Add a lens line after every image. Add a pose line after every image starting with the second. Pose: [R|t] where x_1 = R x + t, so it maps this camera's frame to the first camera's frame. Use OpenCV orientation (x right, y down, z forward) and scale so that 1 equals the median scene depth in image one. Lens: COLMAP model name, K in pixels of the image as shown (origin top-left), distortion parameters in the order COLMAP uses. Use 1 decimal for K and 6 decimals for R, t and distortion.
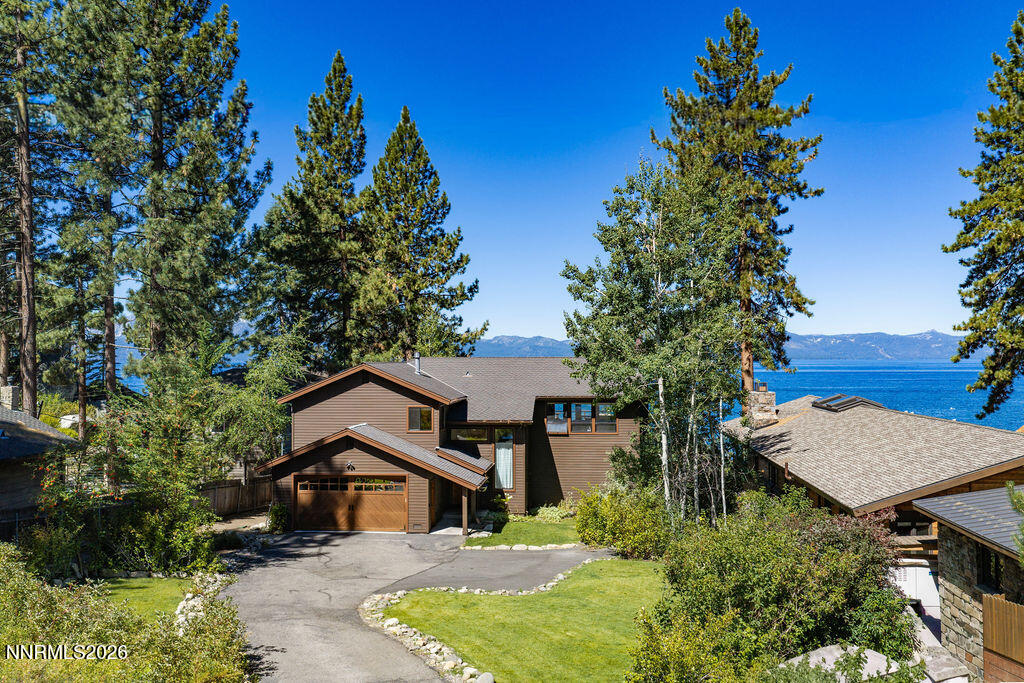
lens RADIAL K [[869.5, 0, 514.4], [0, 869.5, 322.5], [0, 0, 1]] dist [0.003833, -0.001760]
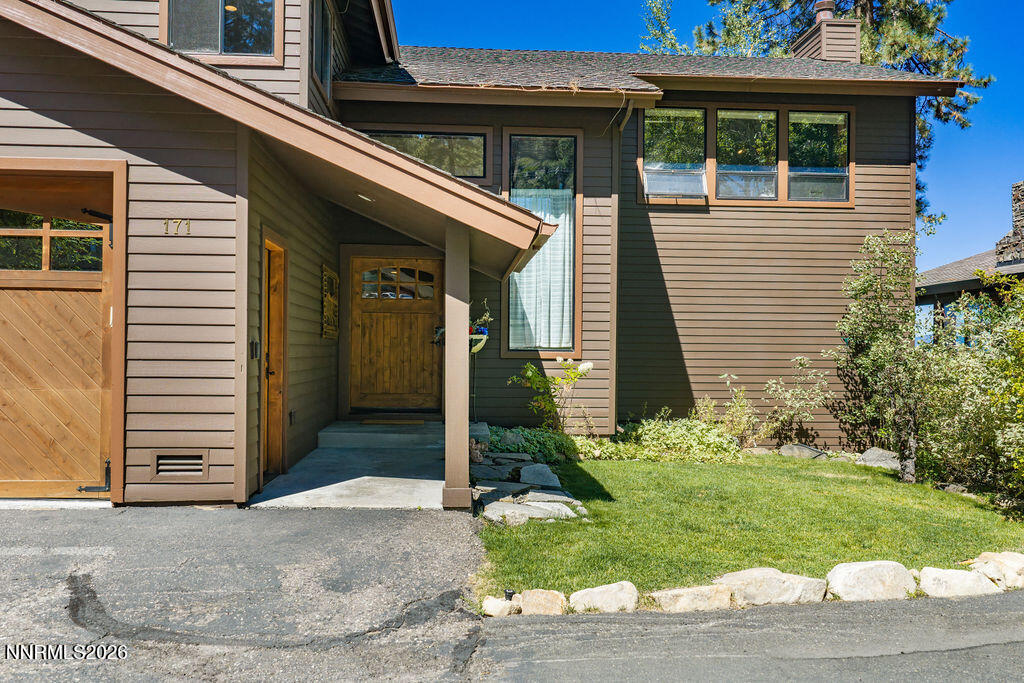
lens RADIAL K [[841.3, 0, 512.0], [0, 841.3, 341.5], [0, 0, 1]] dist [0.000026, -0.001978]
pose [[0.986658, 0.010942, 0.162441, -0.071048], [-0.016198, 0.999386, 0.031070, 0.195473], [-0.162002, -0.033287, 0.986229, 0.793525]]
